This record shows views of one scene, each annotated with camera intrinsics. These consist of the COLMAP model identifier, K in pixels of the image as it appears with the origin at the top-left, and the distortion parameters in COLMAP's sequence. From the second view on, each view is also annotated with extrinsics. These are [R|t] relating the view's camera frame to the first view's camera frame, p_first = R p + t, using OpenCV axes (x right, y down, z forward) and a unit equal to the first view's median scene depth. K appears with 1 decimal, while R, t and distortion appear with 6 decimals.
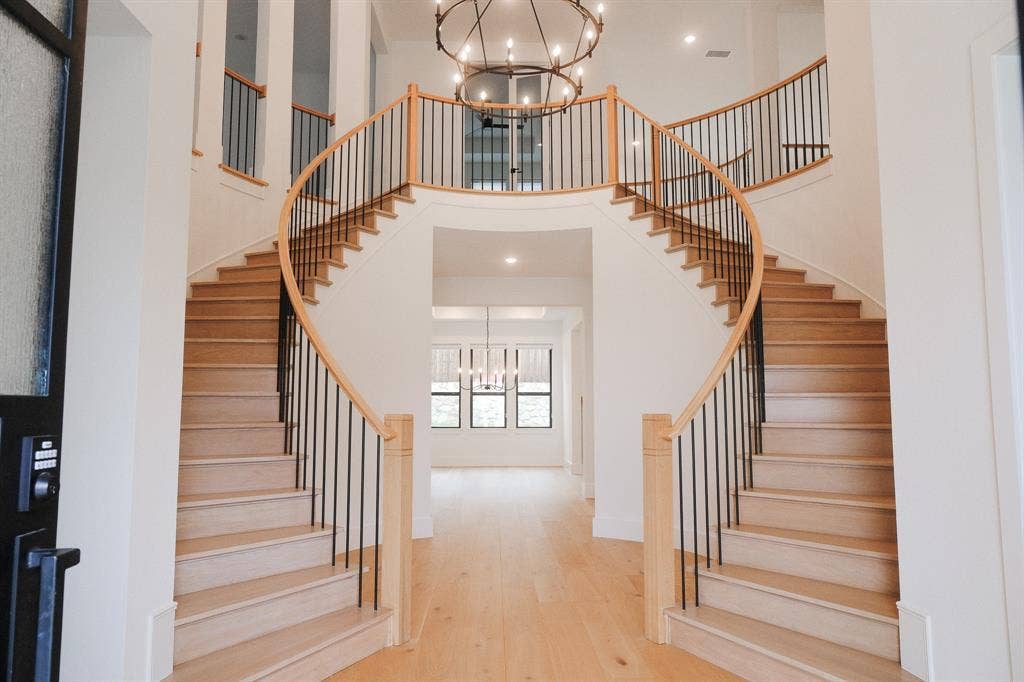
lens RADIAL K [[700.0, 0, 512.0], [0, 700.0, 341.0], [0, 0, 1]] dist [-0.002171, -0.000493]
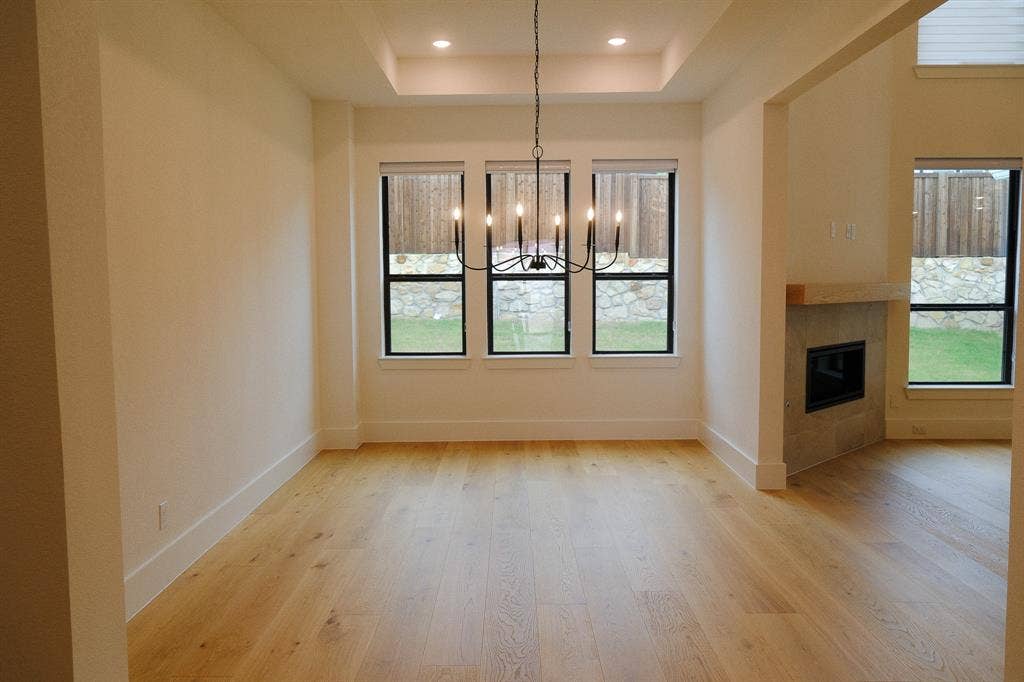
lens RADIAL K [[785.5, 0, 512.0], [0, 785.5, 341.0], [0, 0, 1]] dist [-0.006913, -0.003779]
pose [[0.999605, -0.003648, -0.027882, -0.030414], [0.008211, 0.986204, 0.165328, 0.033693], [0.026894, -0.165492, 0.985844, 0.509356]]
